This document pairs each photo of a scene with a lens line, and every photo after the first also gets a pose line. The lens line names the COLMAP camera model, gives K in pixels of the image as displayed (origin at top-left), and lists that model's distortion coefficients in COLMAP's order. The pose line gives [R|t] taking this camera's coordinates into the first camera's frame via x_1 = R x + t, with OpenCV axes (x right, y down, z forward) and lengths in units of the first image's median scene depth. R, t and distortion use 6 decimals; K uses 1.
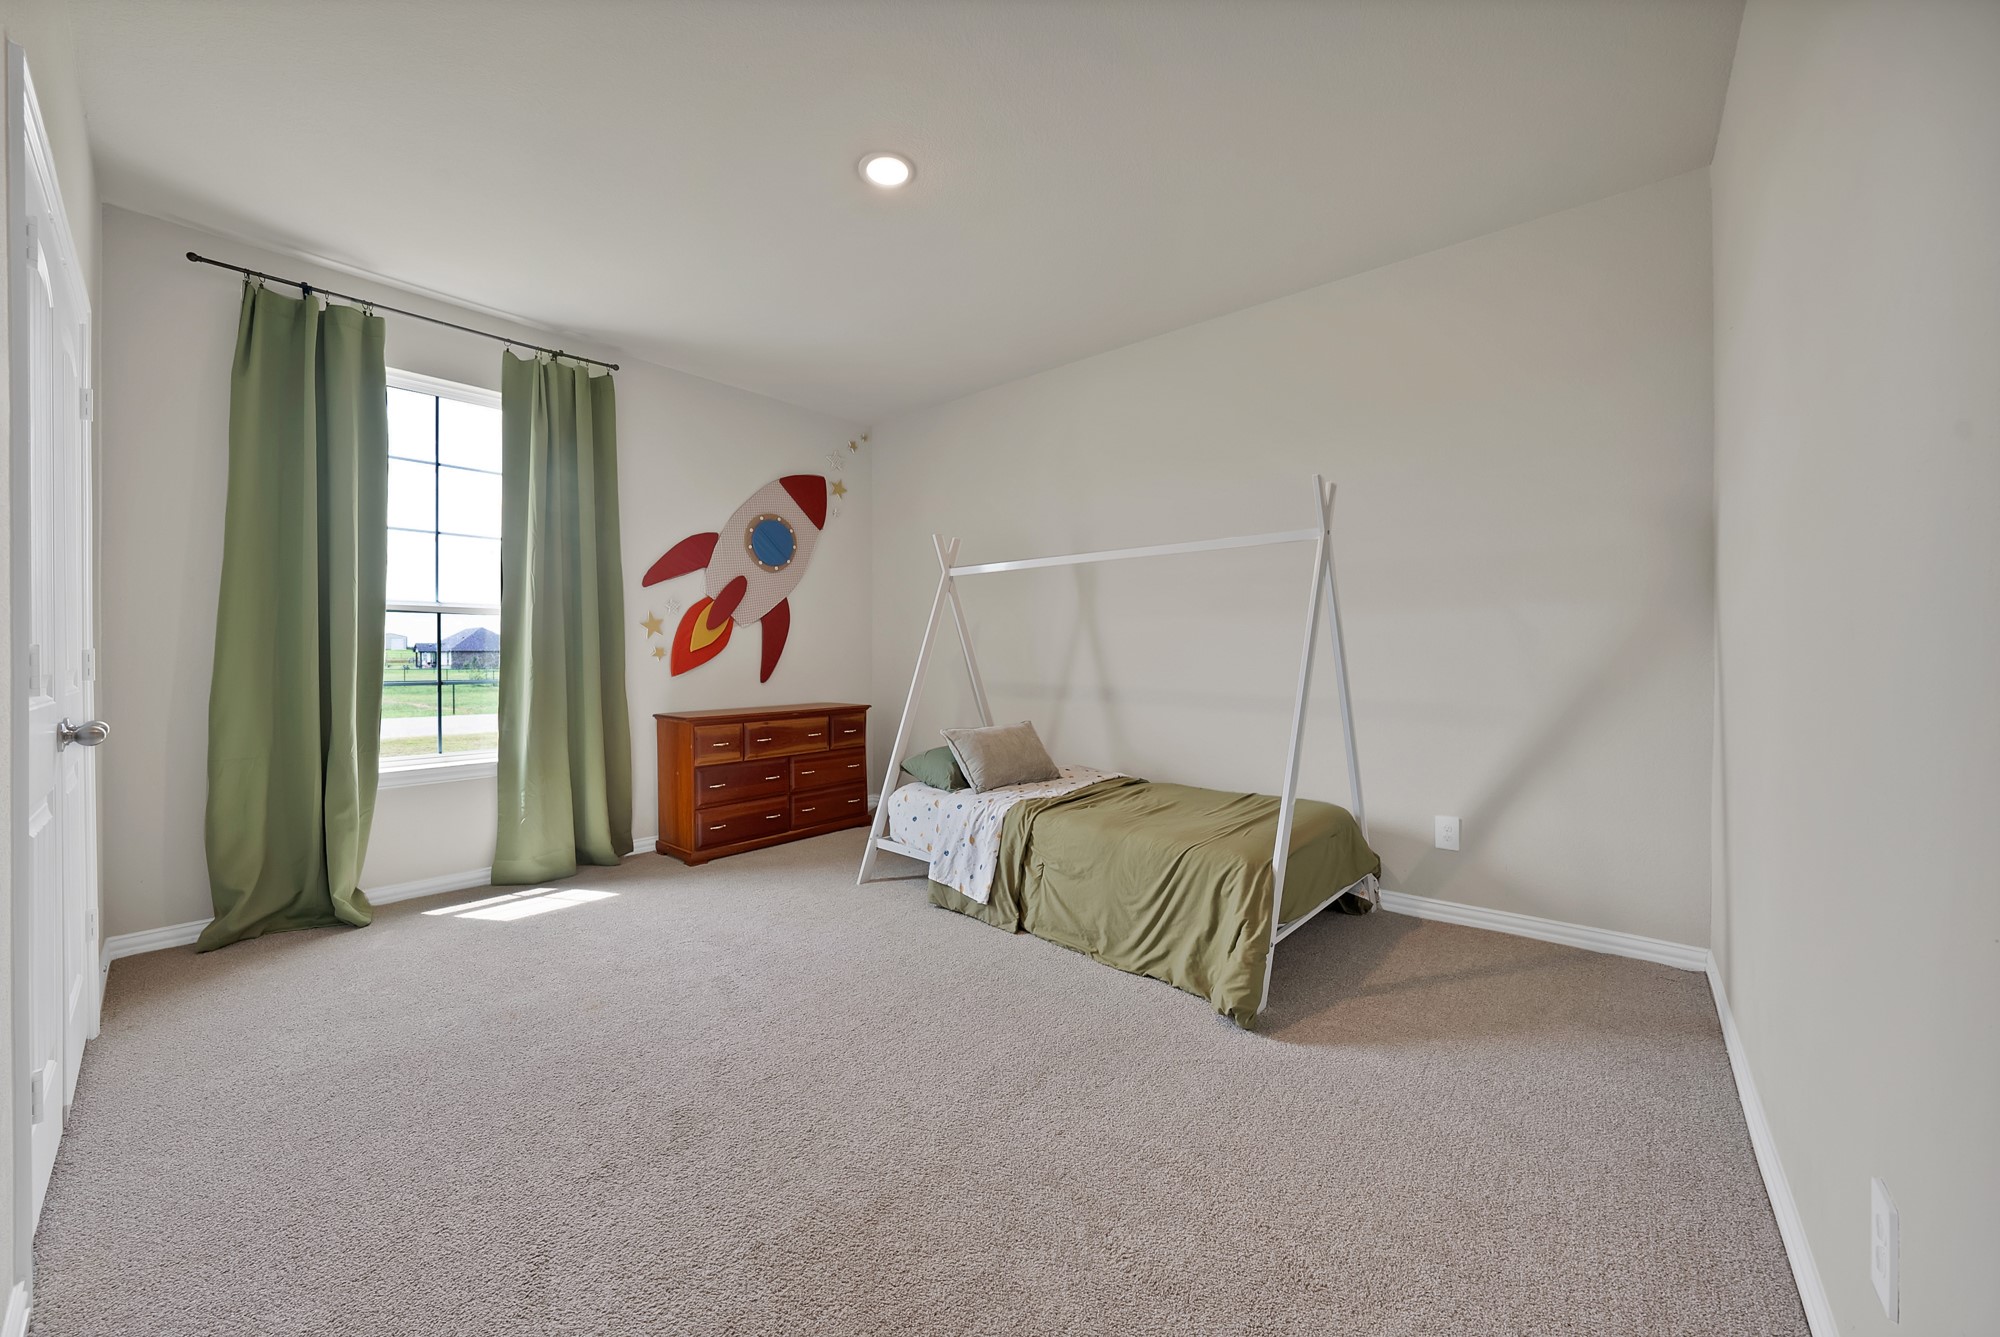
lens RADIAL K [[718.9, 0, 998.9], [0, 718.9, 658.7], [0, 0, 1]] dist [-0.017987, 0.004591]
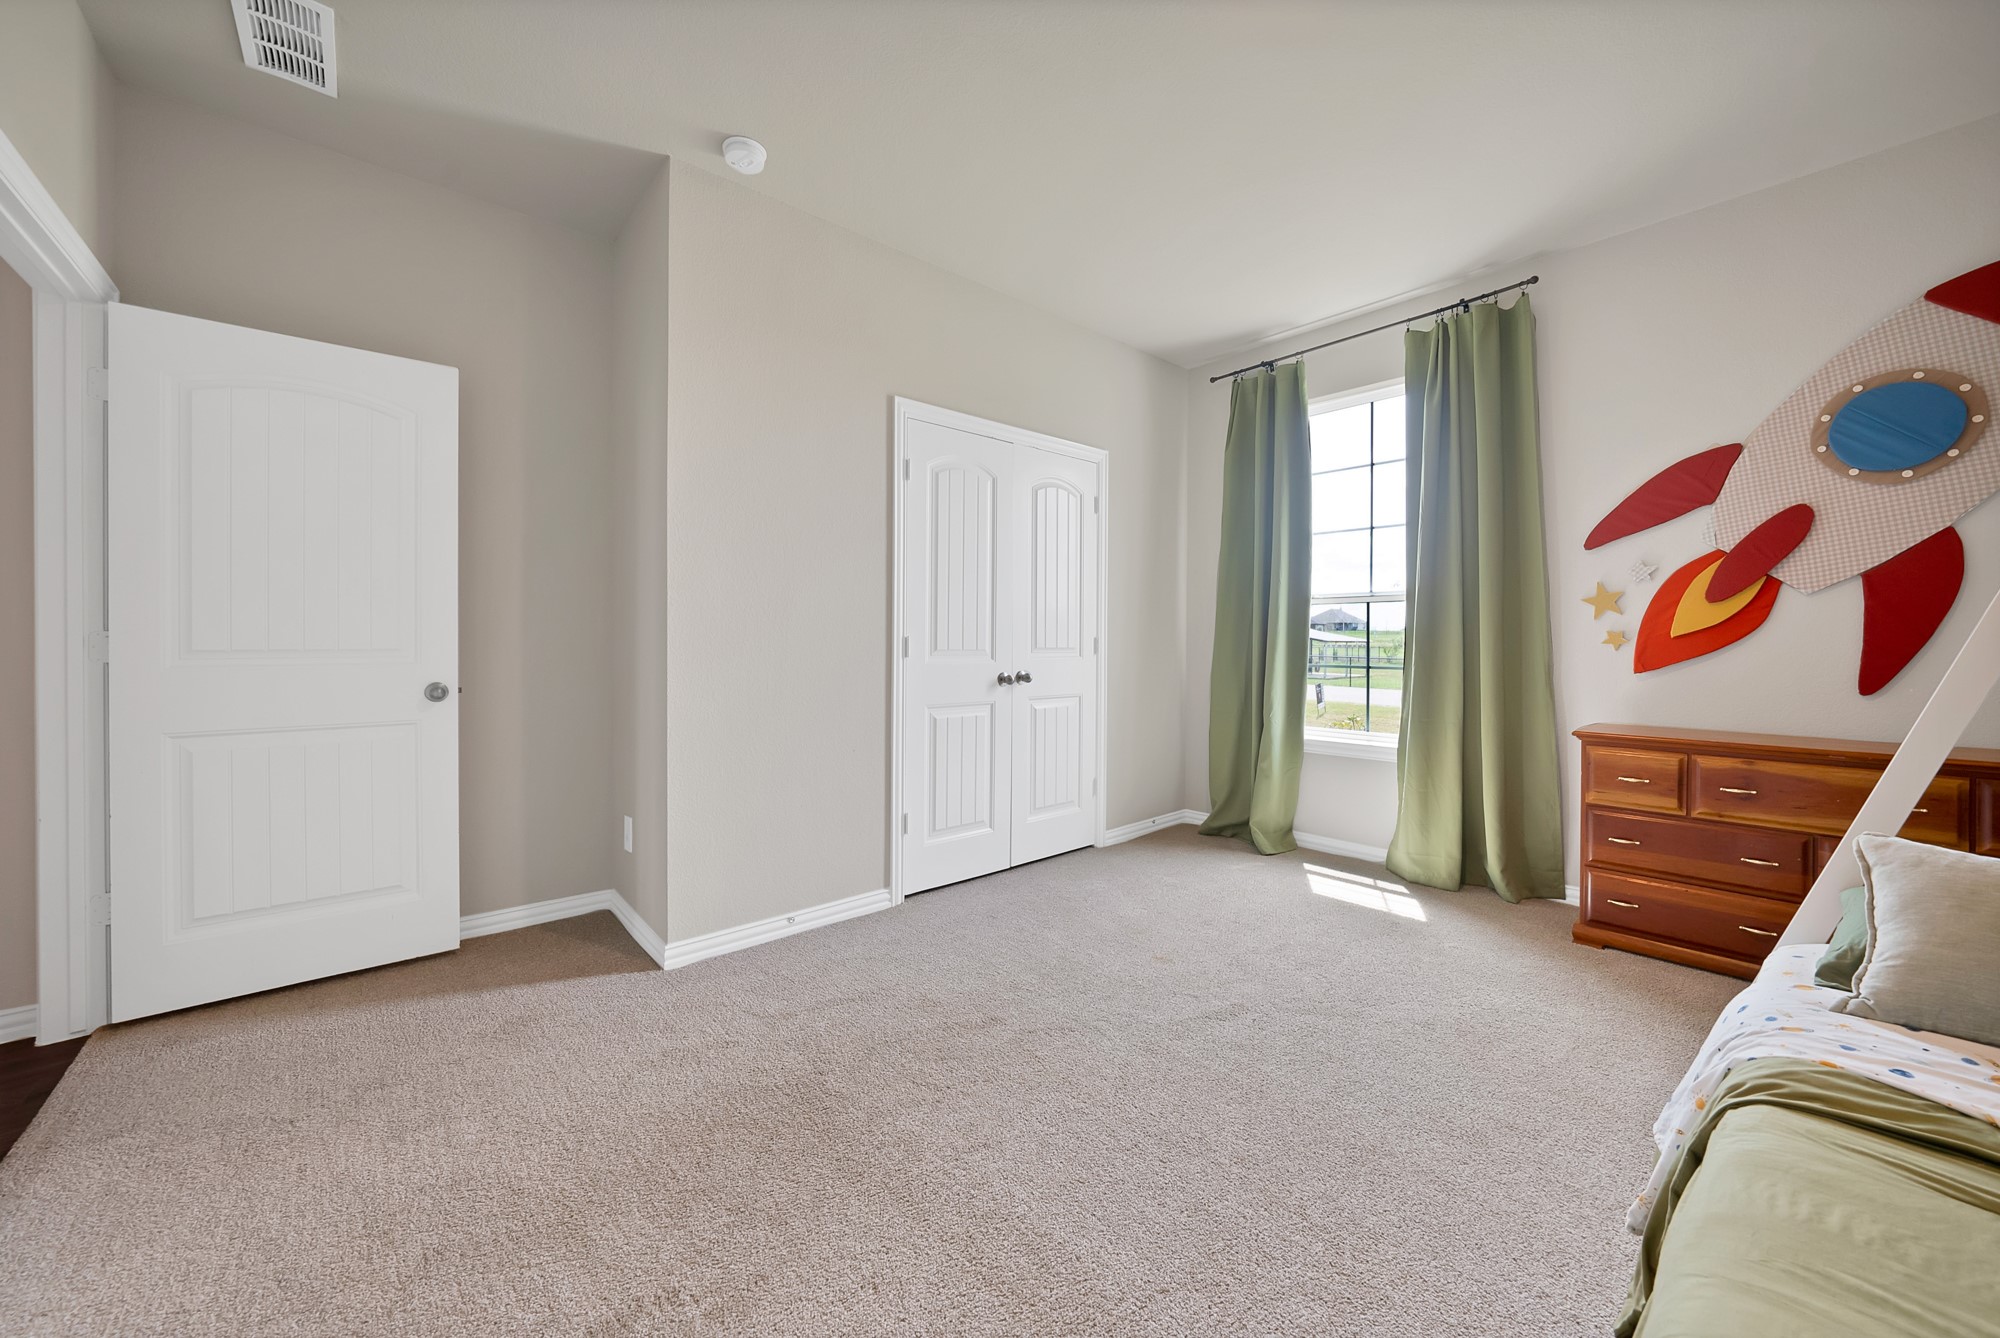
lens RADIAL K [[741.9, 0, 999.0], [0, 741.9, 641.9], [0, 0, 1]] dist [-0.019221, 0.000035]
pose [[-0.139992, 0.004639, -0.990142, 0.391010], [-0.007037, 0.999959, 0.005679, -0.005942], [0.990128, 0.007763, -0.139953, 0.584311]]
